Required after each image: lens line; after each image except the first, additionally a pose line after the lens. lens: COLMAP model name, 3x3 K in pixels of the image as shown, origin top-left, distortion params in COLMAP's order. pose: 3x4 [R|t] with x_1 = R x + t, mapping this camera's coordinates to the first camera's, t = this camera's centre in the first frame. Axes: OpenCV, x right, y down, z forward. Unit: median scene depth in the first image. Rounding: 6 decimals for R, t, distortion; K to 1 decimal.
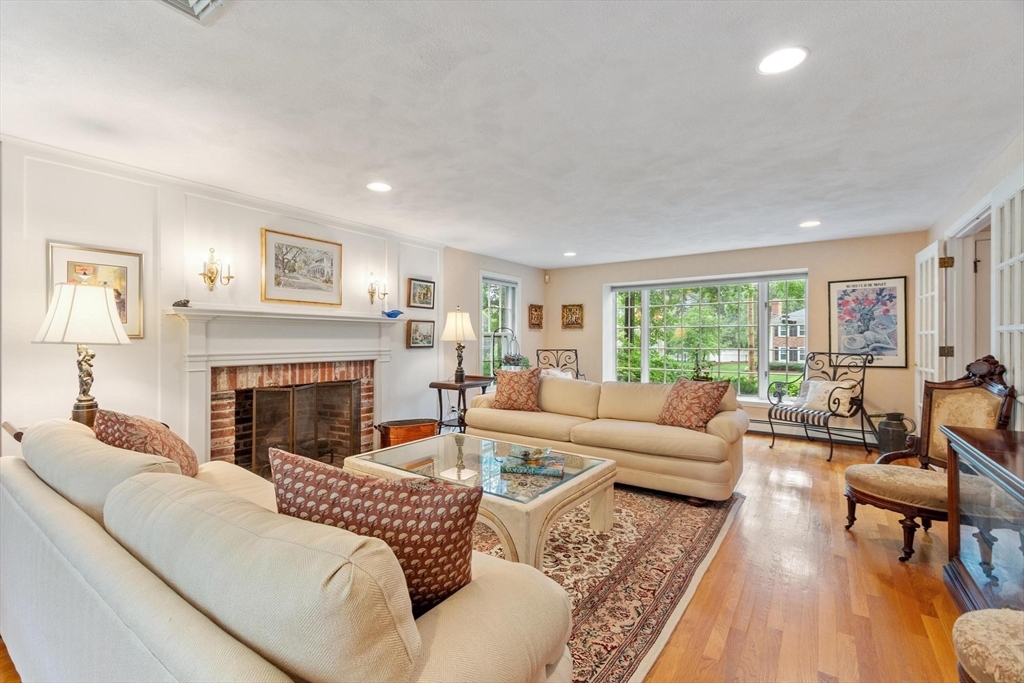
lens RADIAL K [[448.2, 0, 481.0], [0, 448.2, 341.4], [0, 0, 1]] dist [0.001789, 0.000056]
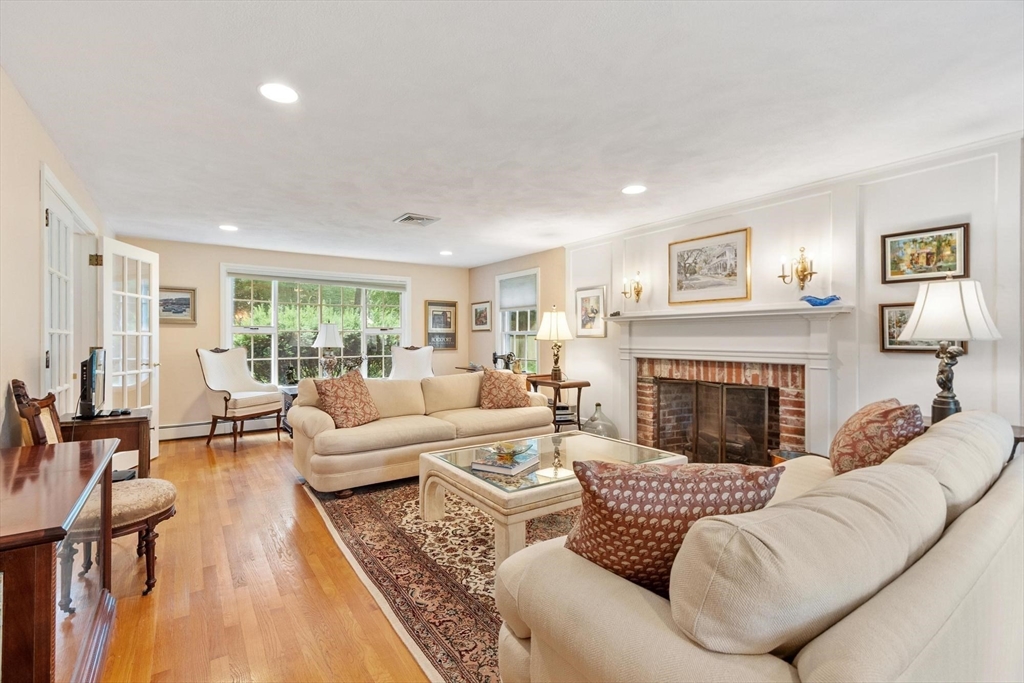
lens RADIAL K [[453.3, 0, 487.2], [0, 453.3, 338.2], [0, 0, 1]] dist [0.001535, 0.000185]
pose [[-0.331622, 0.001530, -0.943411, 0.775578], [-0.002443, 0.999994, 0.002481, -0.004399], [0.943409, 0.003127, -0.331617, 0.916837]]
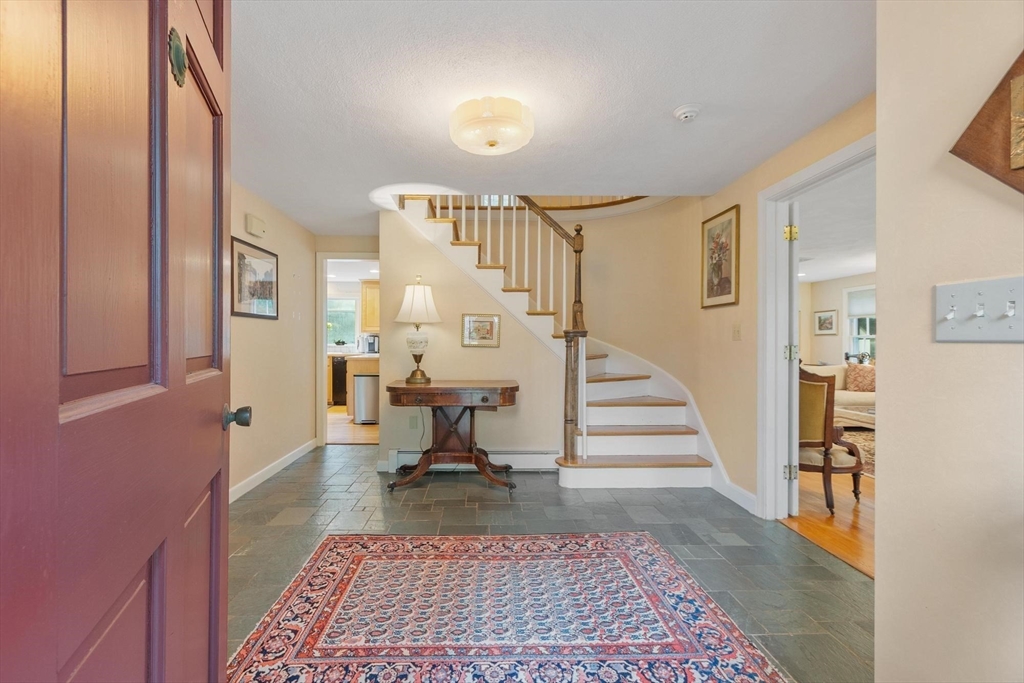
lens RADIAL K [[448.2, 0, 481.0], [0, 448.2, 341.4], [0, 0, 1]] dist [0.001789, 0.000056]
pose [[-0.790585, -0.002246, -0.612348, 1.732106], [-0.003369, 0.999994, 0.000682, 0.006833], [0.612342, 0.002602, -0.790588, 0.983988]]
